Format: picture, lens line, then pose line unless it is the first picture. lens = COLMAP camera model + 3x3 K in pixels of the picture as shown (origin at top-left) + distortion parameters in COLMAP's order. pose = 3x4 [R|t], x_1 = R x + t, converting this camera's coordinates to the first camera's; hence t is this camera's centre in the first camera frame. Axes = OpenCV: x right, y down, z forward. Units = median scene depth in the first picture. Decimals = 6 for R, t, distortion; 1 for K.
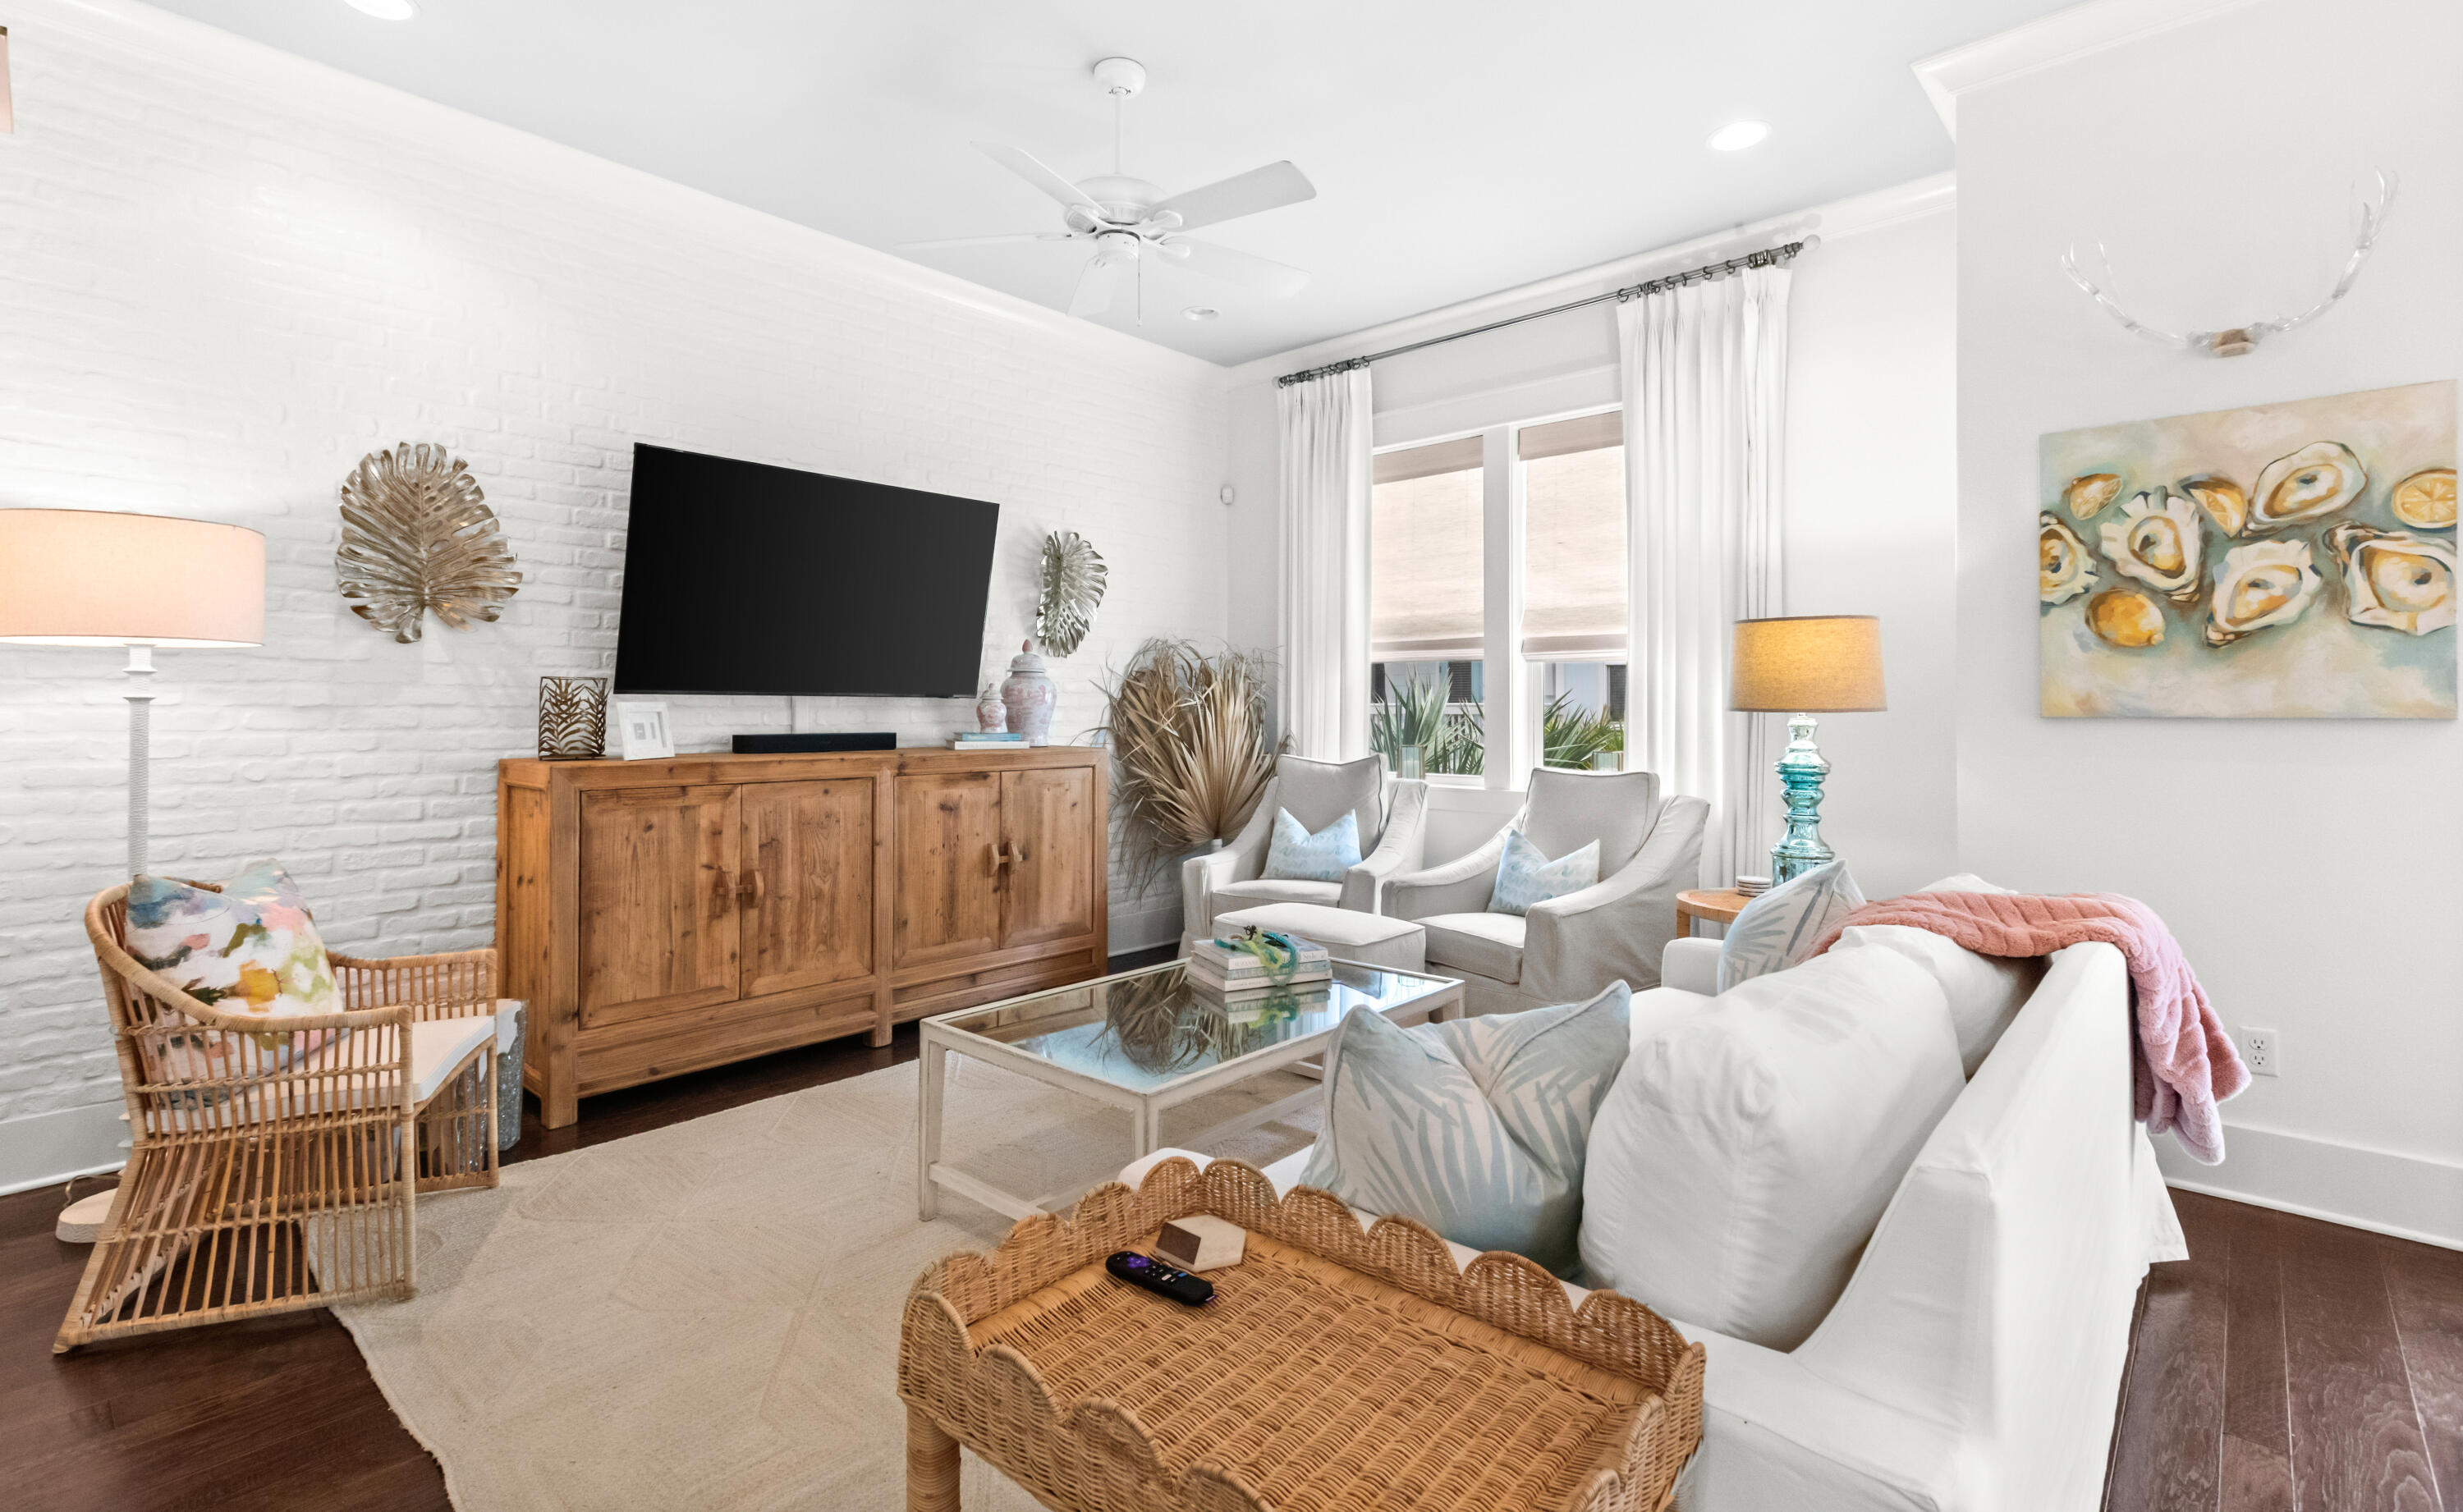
lens RADIAL K [[1145.9, 0, 1194.0], [0, 1145.9, 700.4], [0, 0, 1]] dist [0.003190, -0.002336]
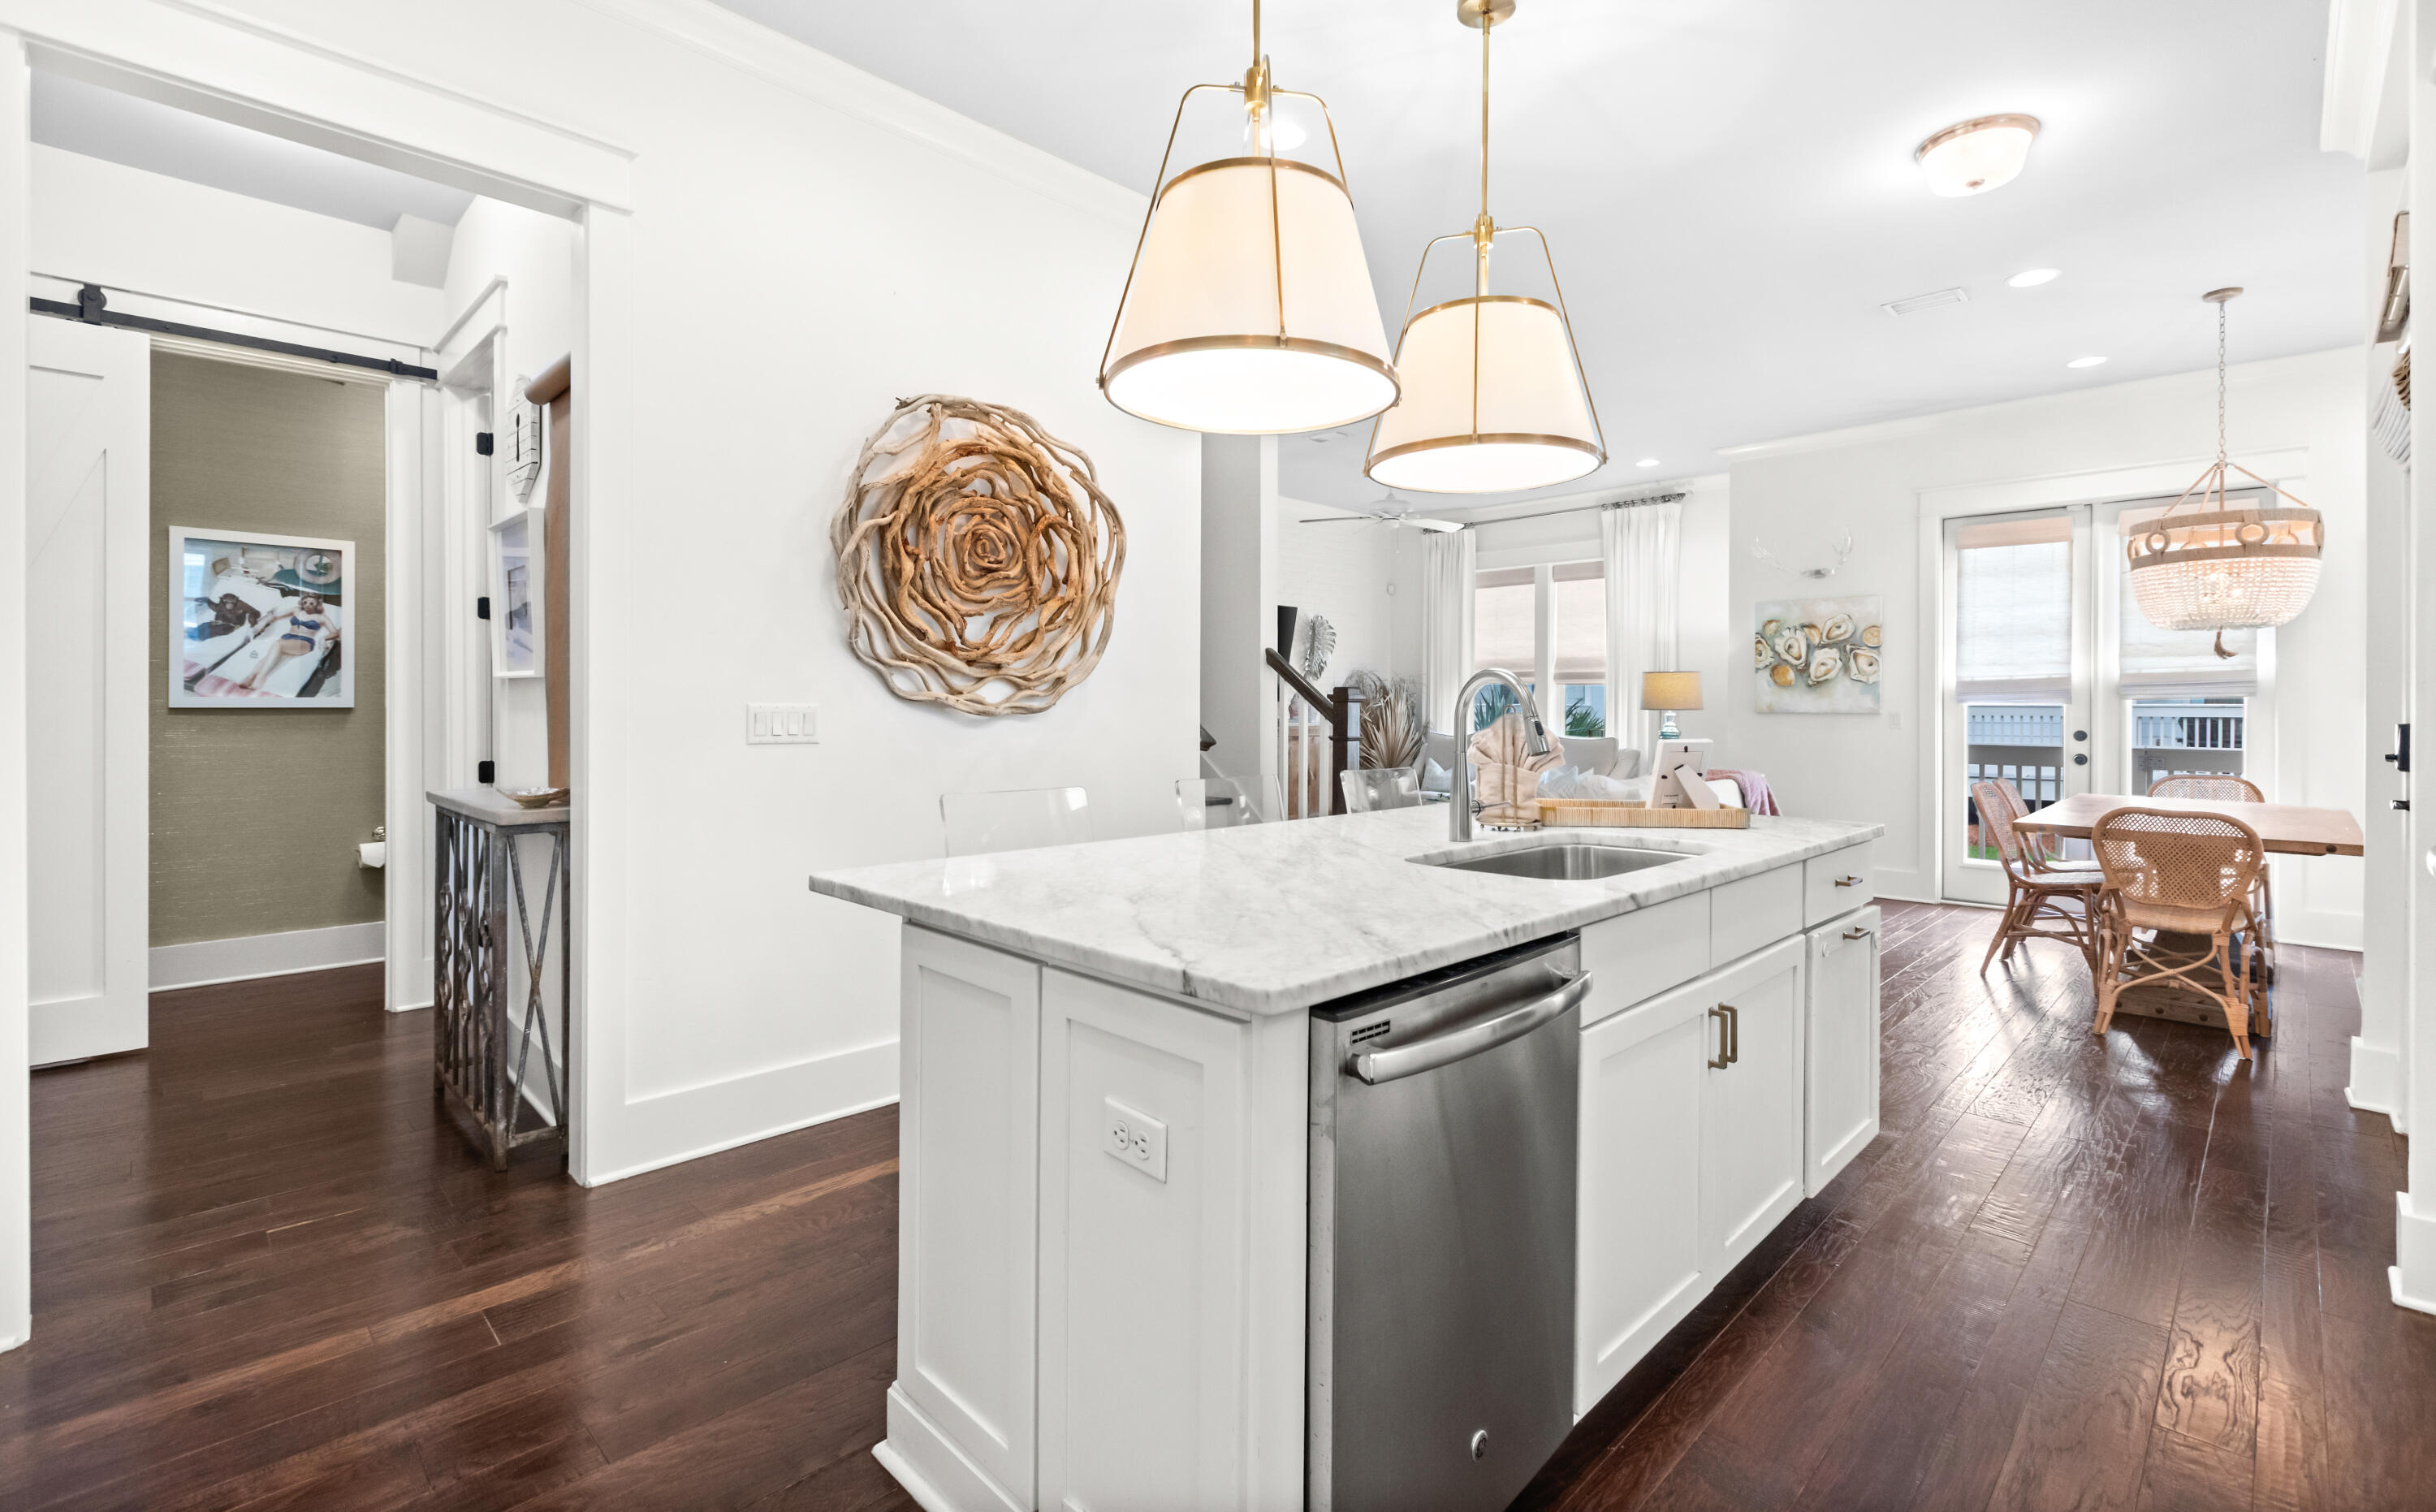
lens RADIAL K [[1088.8, 0, 1217.4], [0, 1088.8, 703.7], [0, 0, 1]] dist [0.004658, 0.001863]
pose [[0.999696, 0.004350, -0.024253, -0.325362], [-0.004248, 0.999982, 0.004238, -0.007612], [0.024271, -0.004134, 0.999697, -1.168126]]
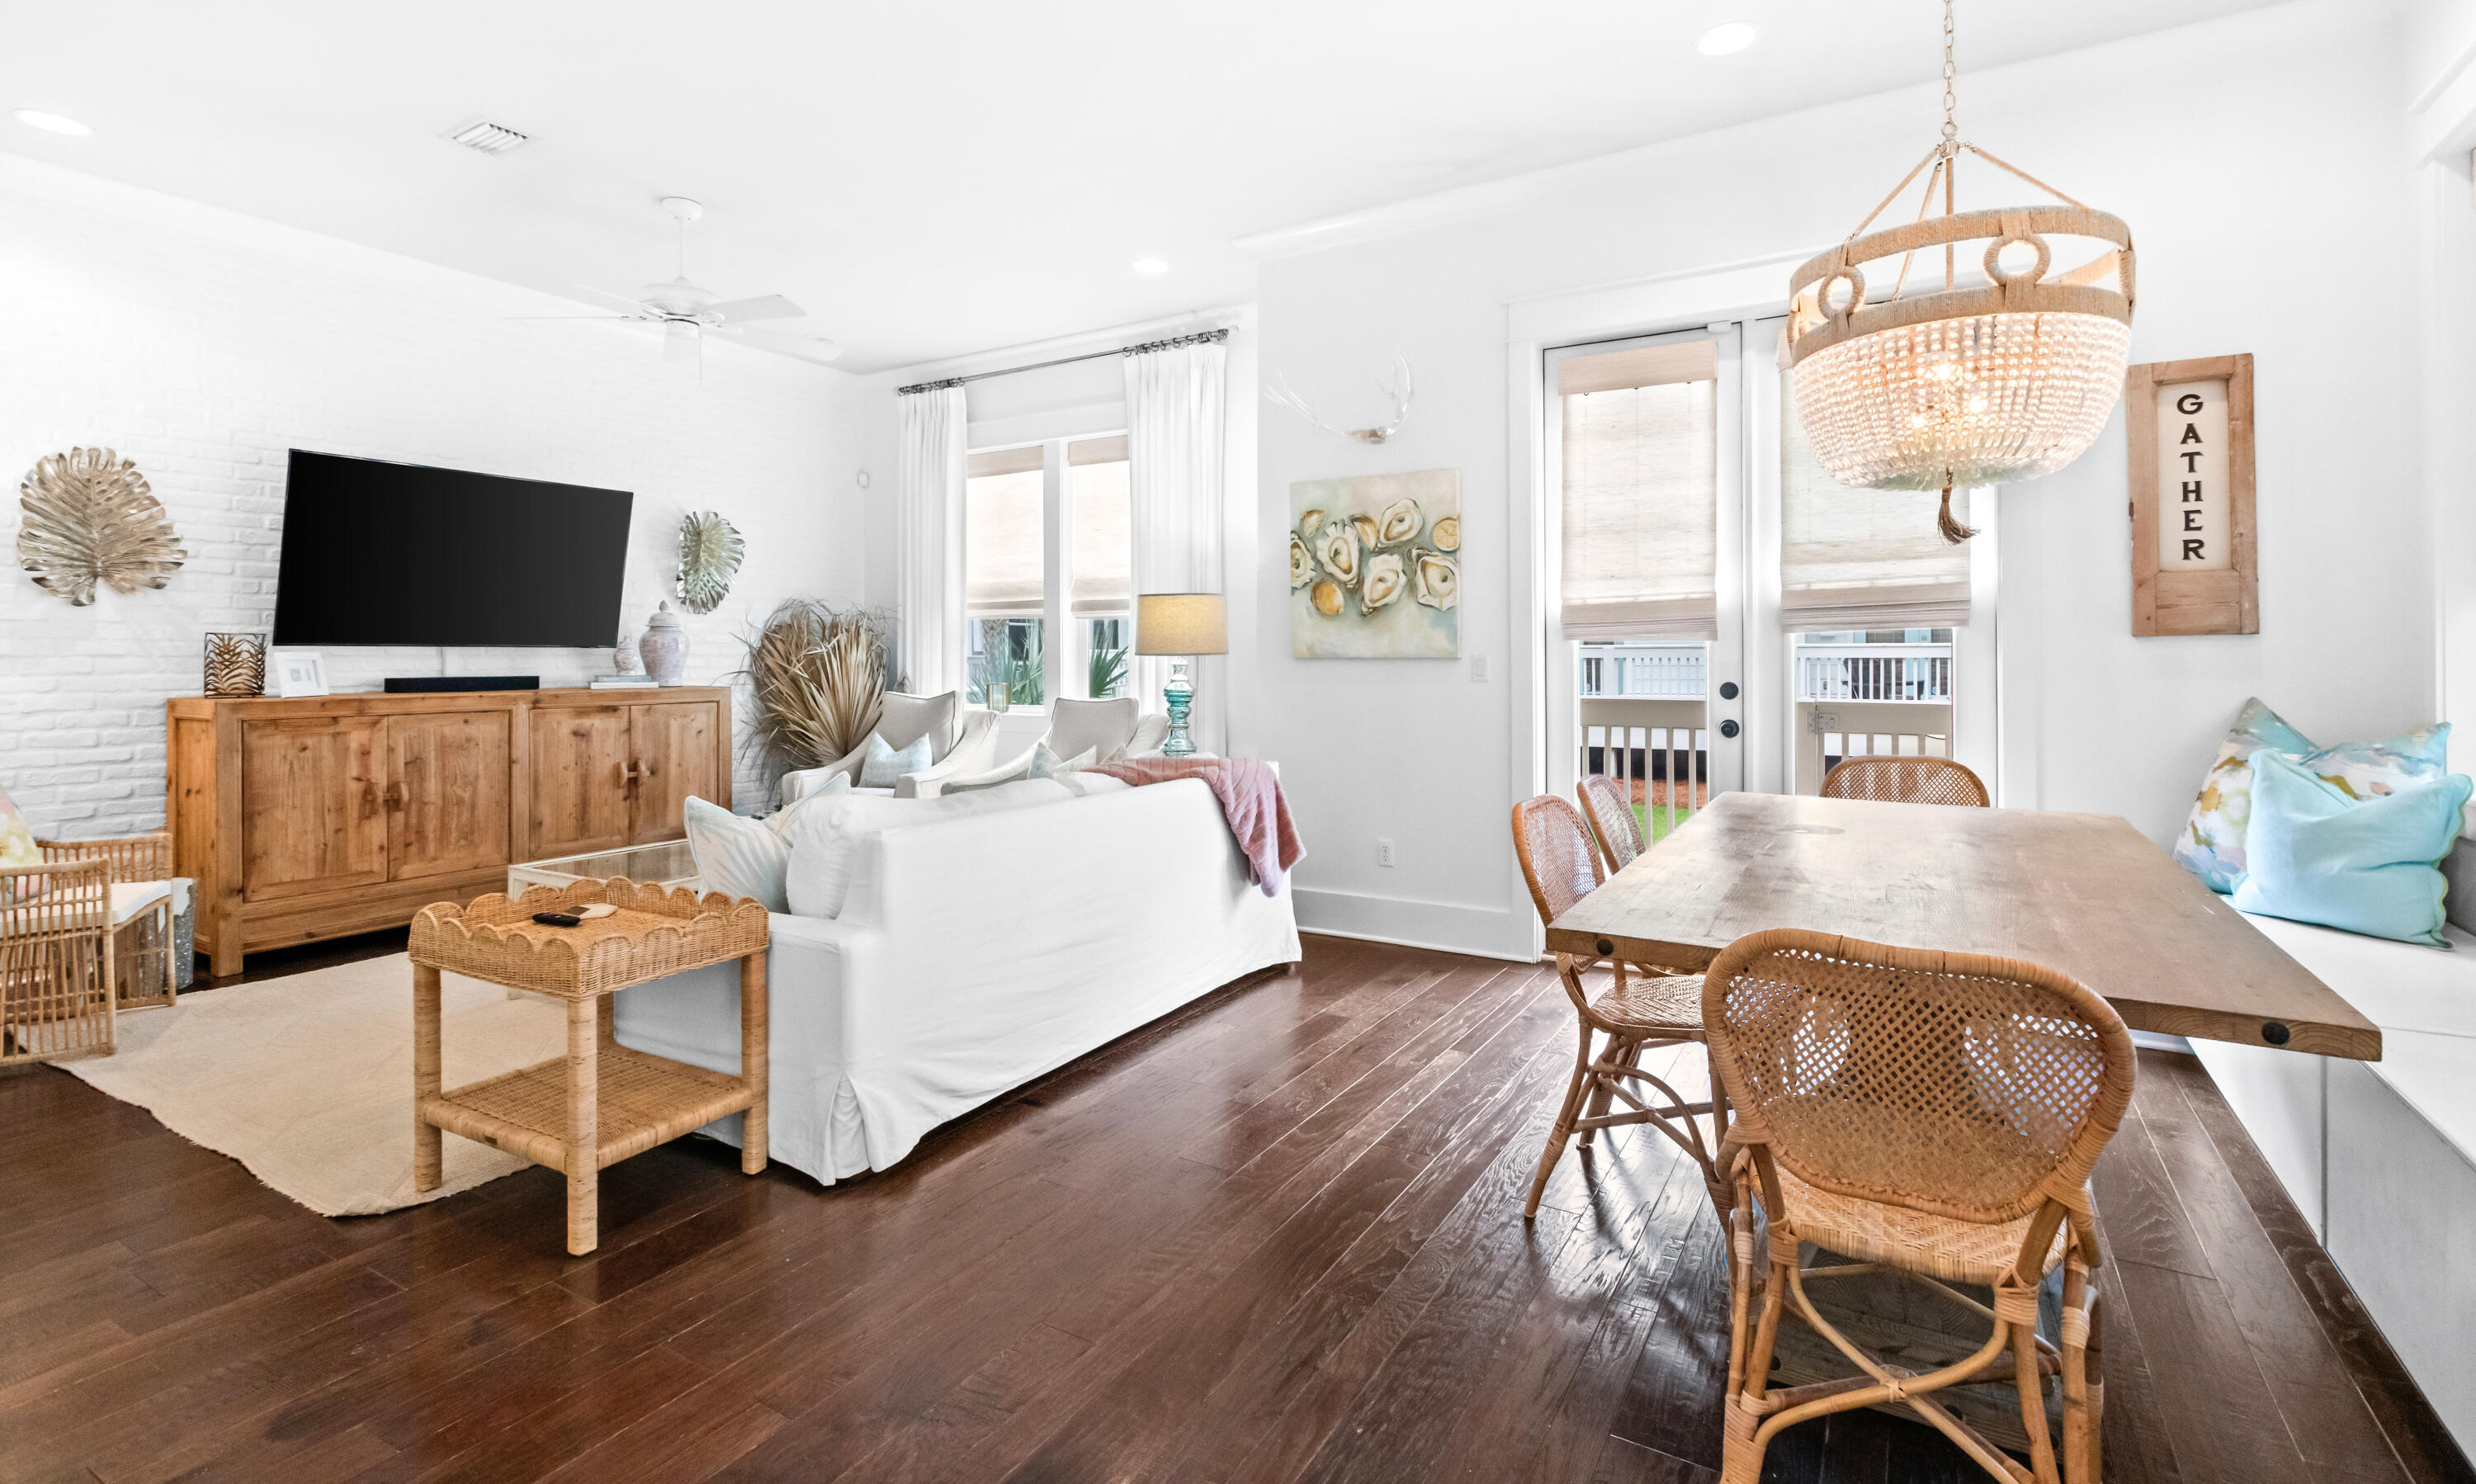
lens RADIAL K [[1152.1, 0, 1242.0], [0, 1152.1, 657.0], [0, 0, 1]] dist [0.003190, -0.002336]
pose [[0.975524, -0.005294, 0.219828, 0.245026], [0.003493, 0.999957, 0.008579, -0.000542], [-0.219864, -0.007601, 0.975501, -0.453467]]
